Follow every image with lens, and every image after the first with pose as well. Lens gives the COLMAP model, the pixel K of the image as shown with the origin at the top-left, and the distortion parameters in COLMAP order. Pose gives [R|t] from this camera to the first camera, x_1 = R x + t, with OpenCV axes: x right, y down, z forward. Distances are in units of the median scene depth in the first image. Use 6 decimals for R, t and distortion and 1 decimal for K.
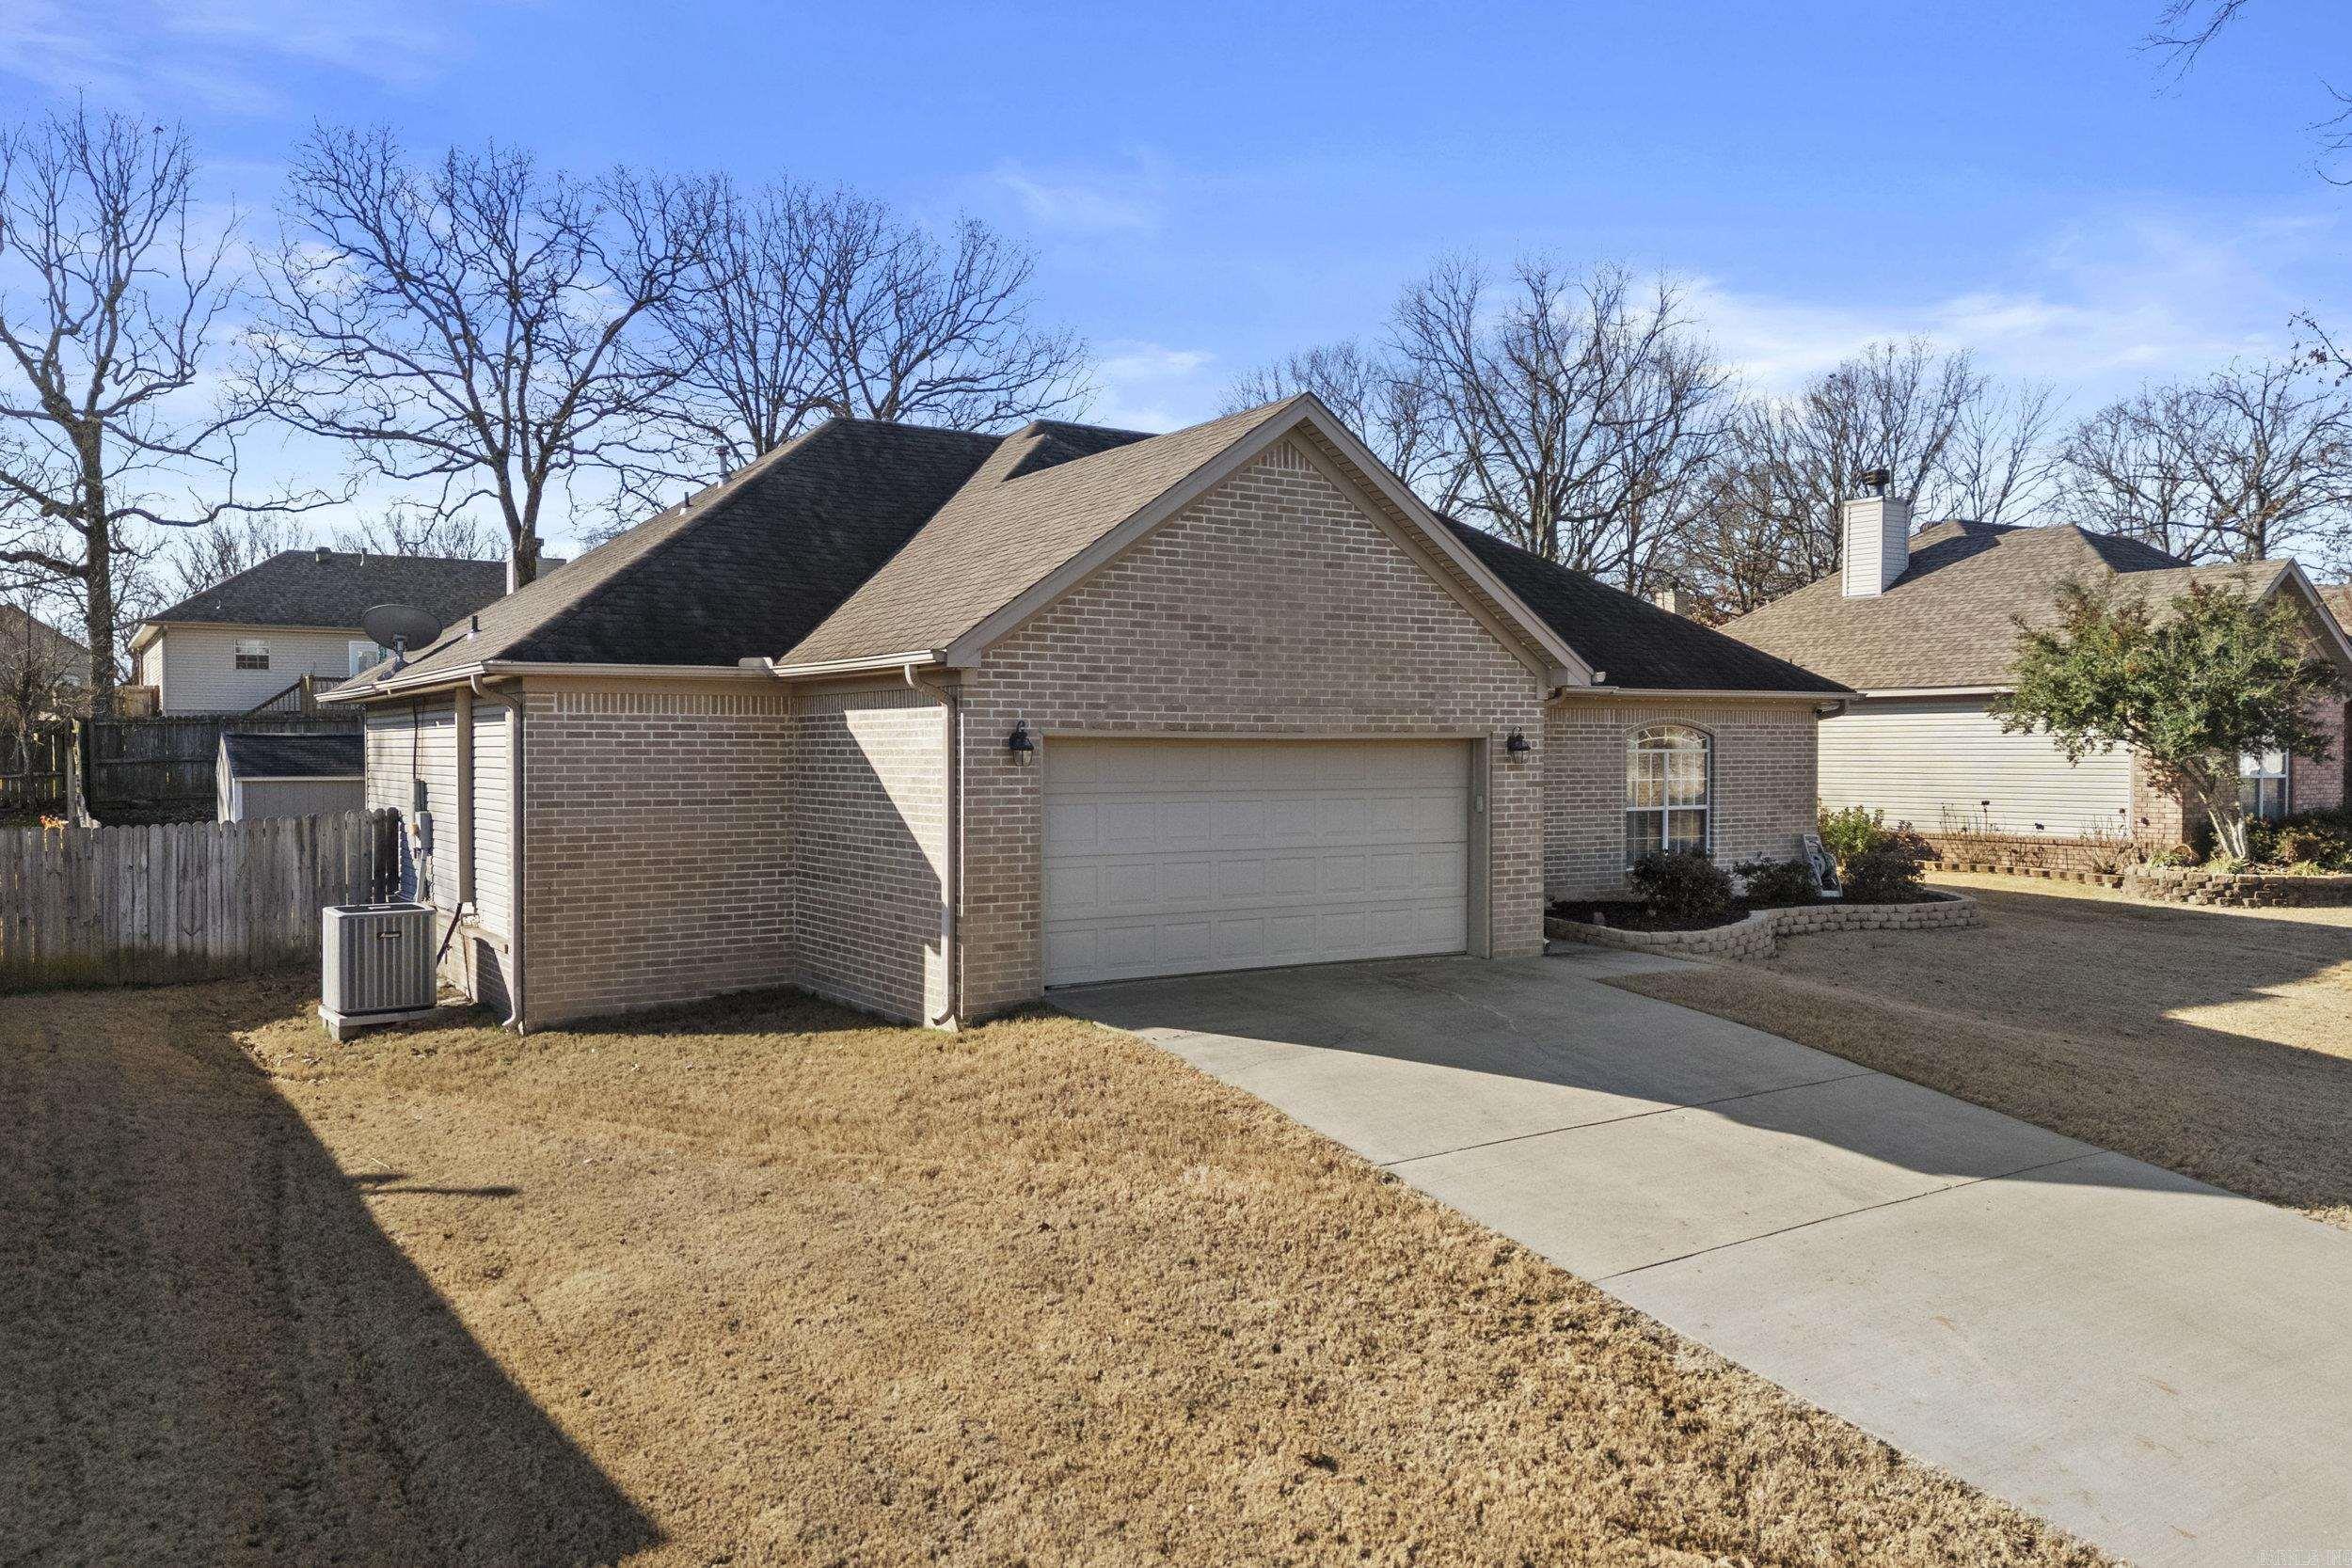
lens RADIAL K [[1696.7, 0, 1176.0], [0, 1696.7, 784.0], [0, 0, 1]] dist [0.183216, -0.399415]
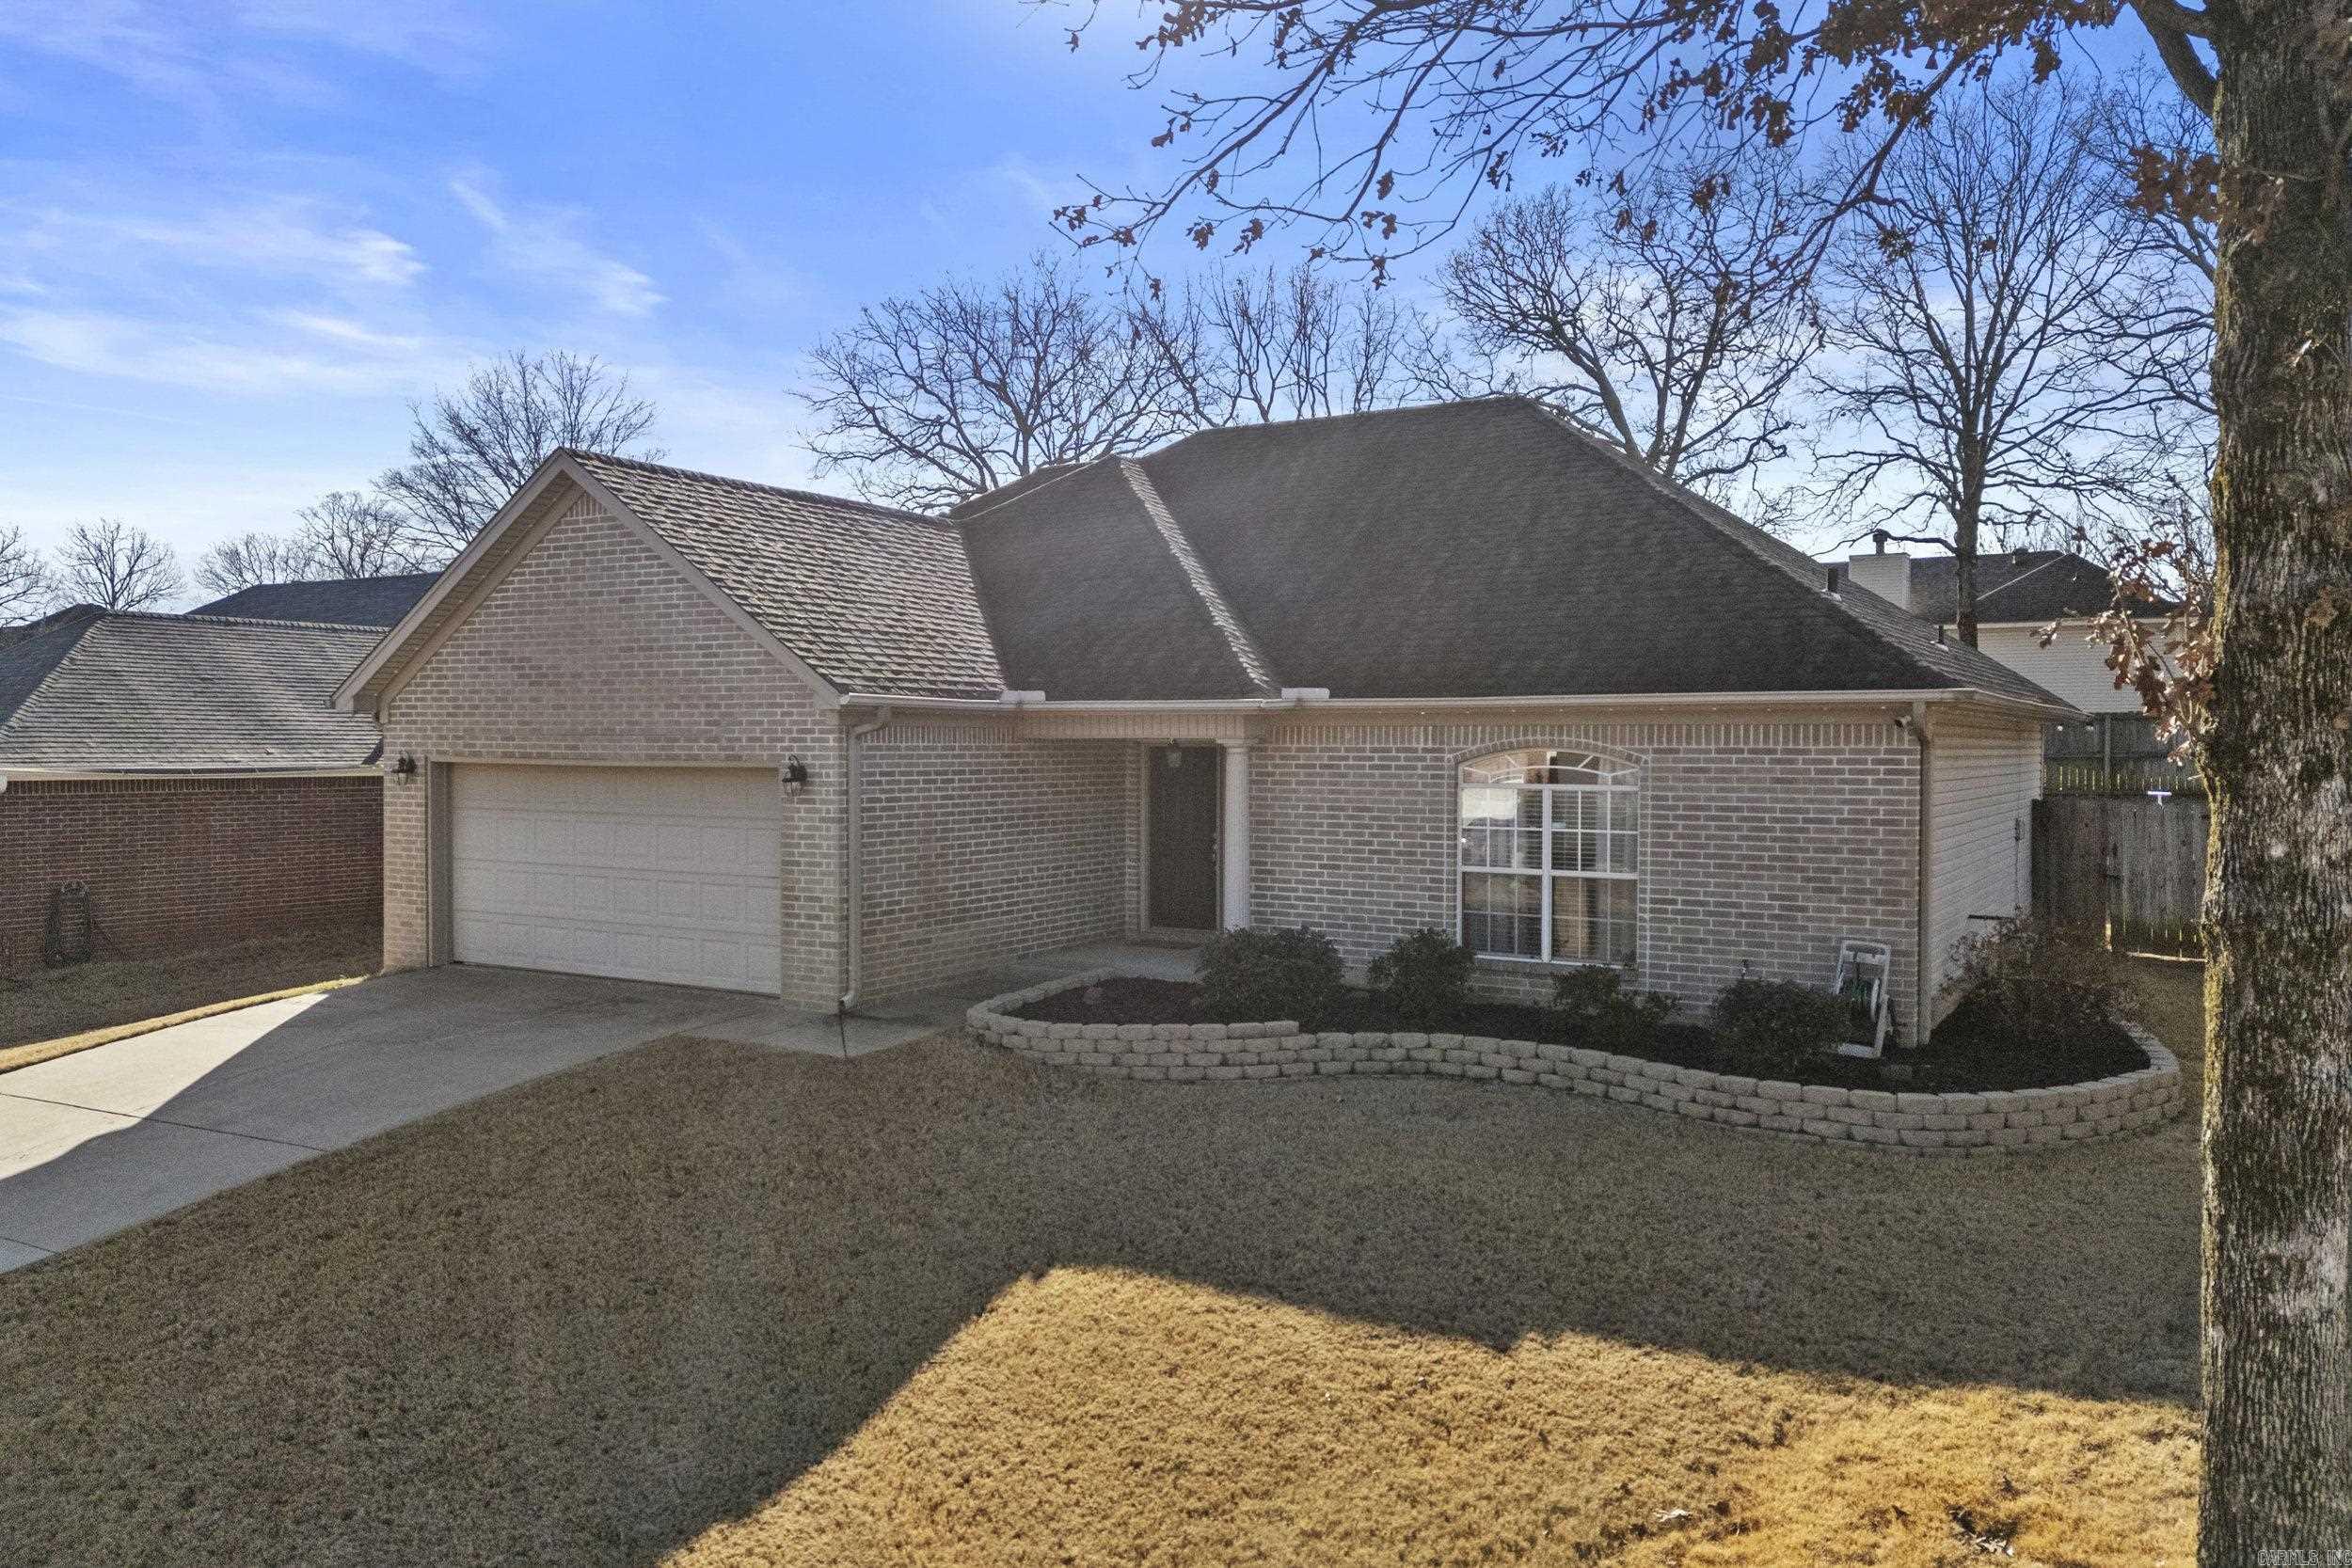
lens RADIAL K [[1696.7, 0, 1176.0], [0, 1696.7, 784.0], [0, 0, 1]] dist [0.183216, -0.399415]
pose [[0.436009, 0.023913, -0.899625, 1.239024], [-0.022874, 0.999618, 0.015486, -0.041694], [0.899652, 0.013826, 0.436389, 0.879625]]
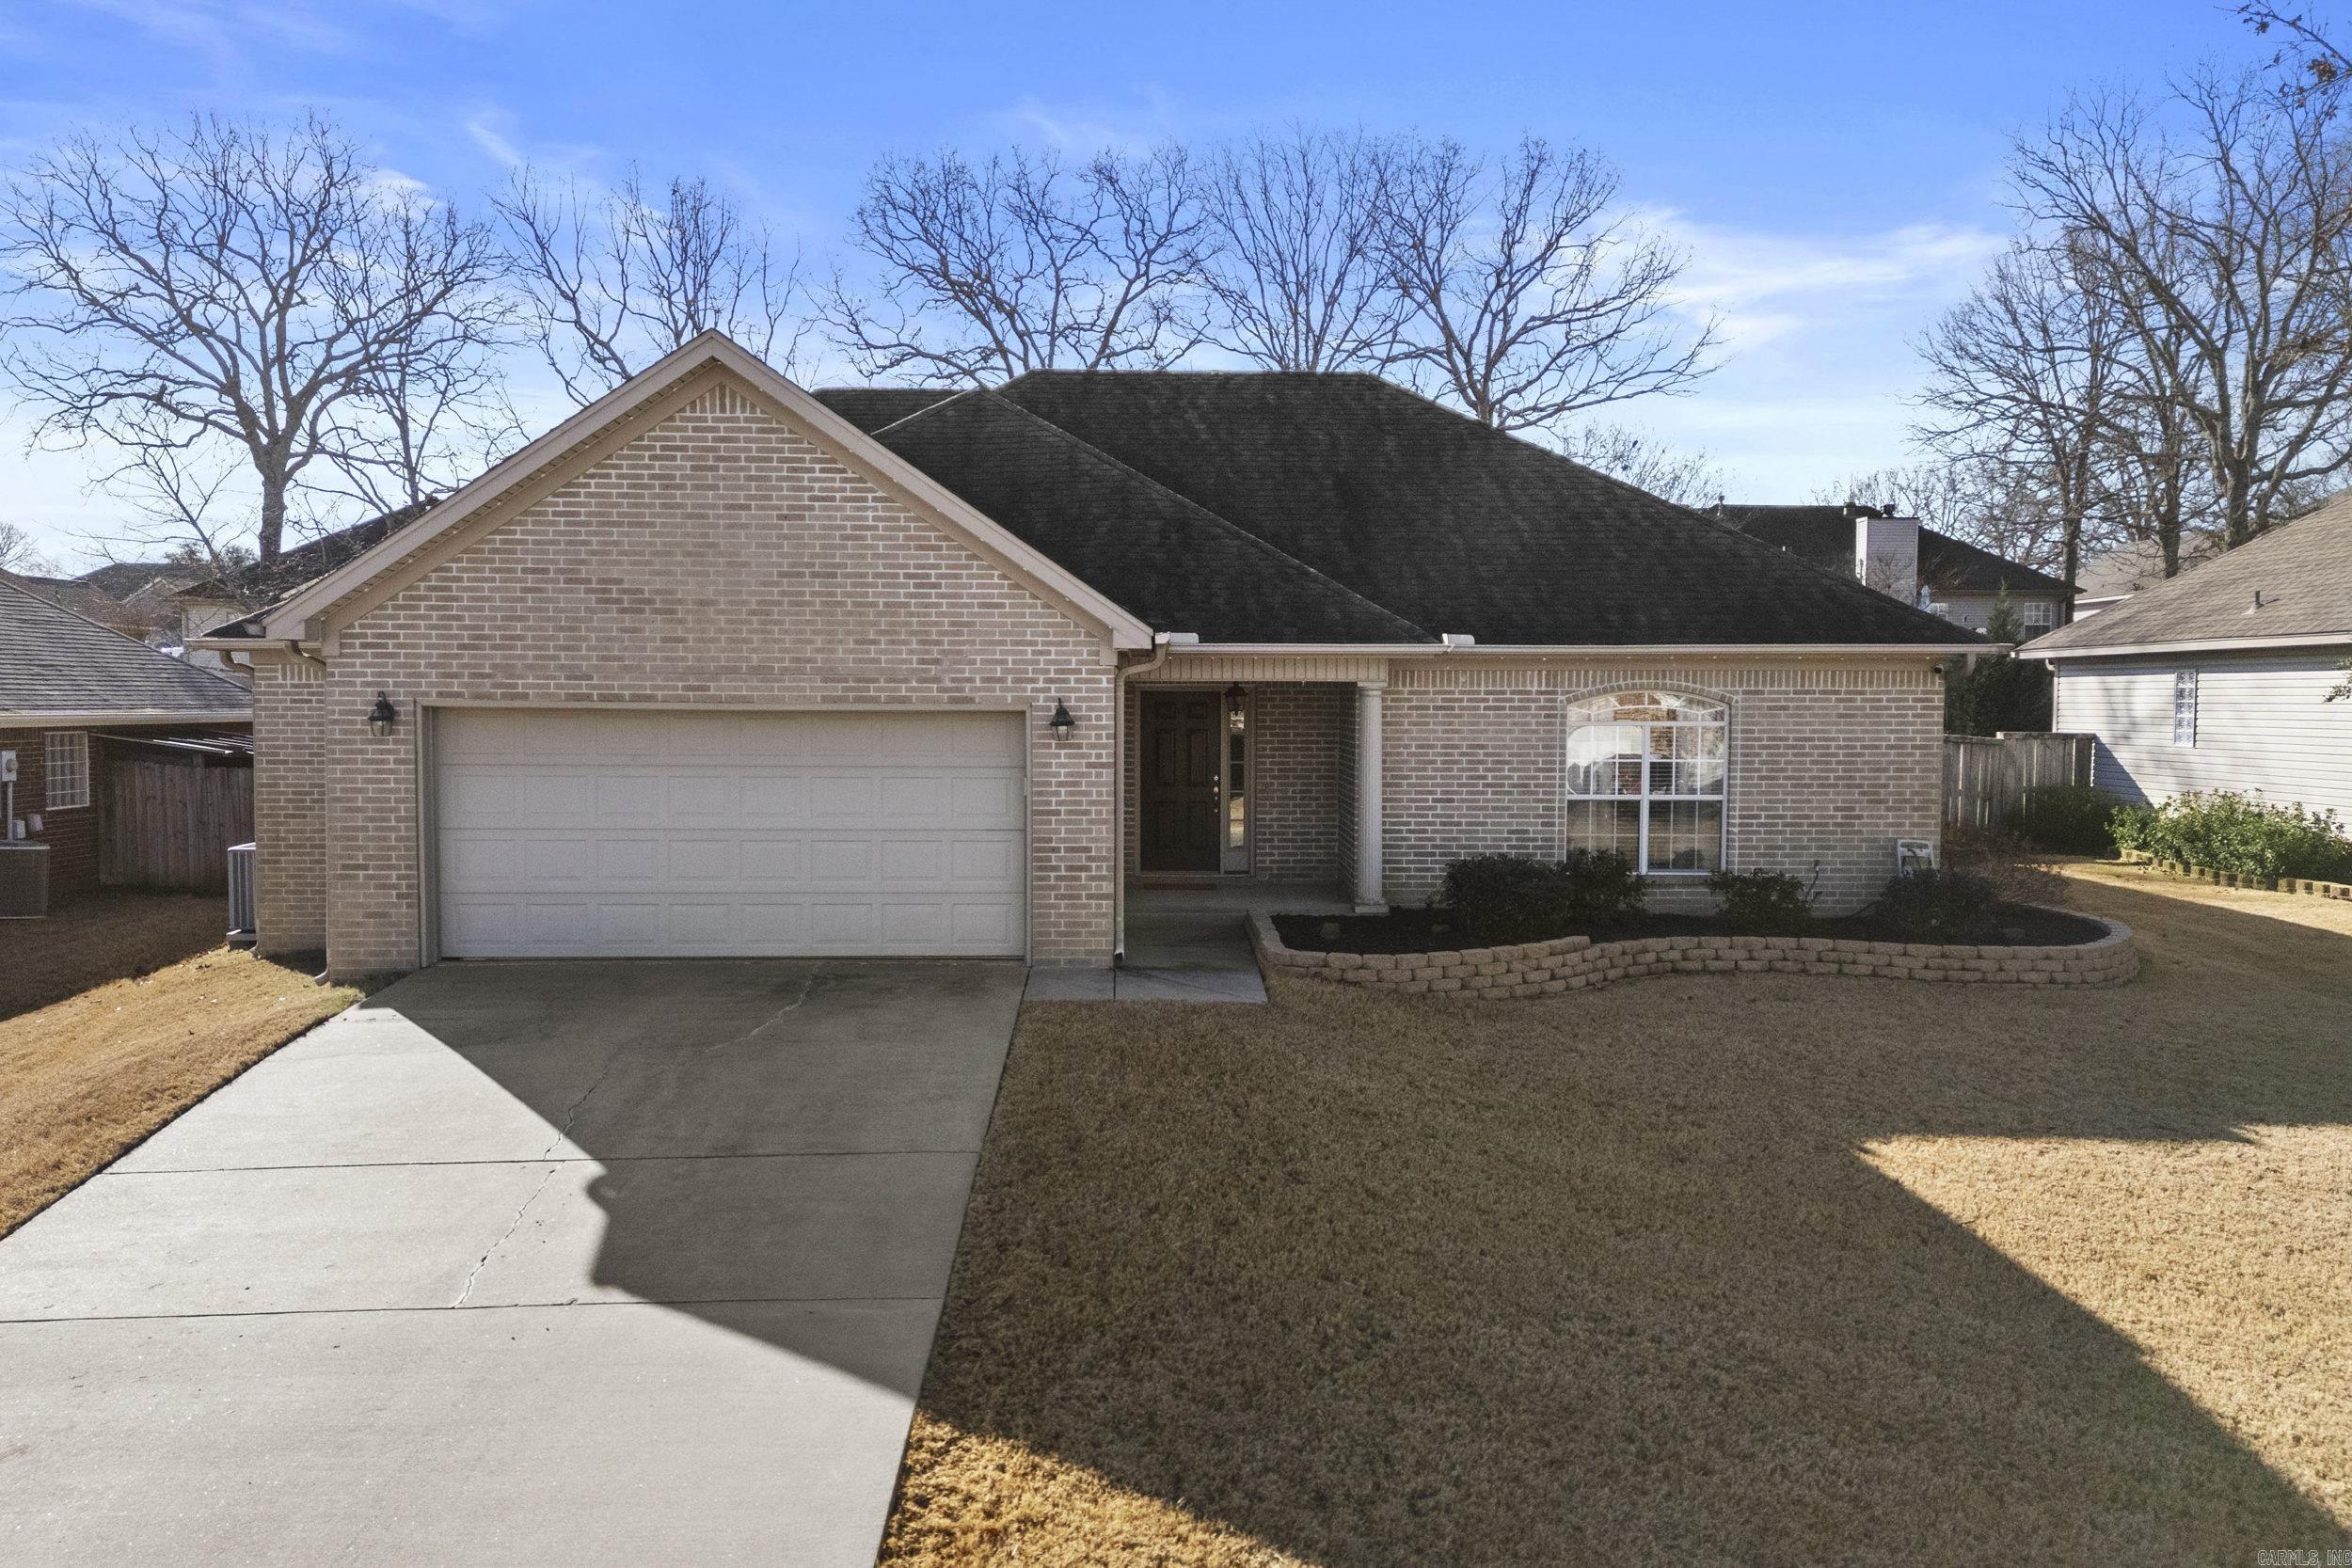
lens RADIAL K [[1696.7, 0, 1176.0], [0, 1696.7, 784.0], [0, 0, 1]] dist [0.183216, -0.399415]
pose [[0.850183, 0.029501, -0.525660, 0.776859], [-0.015472, 0.999398, 0.031064, -0.019775], [0.526260, -0.018277, 0.850127, 0.348257]]
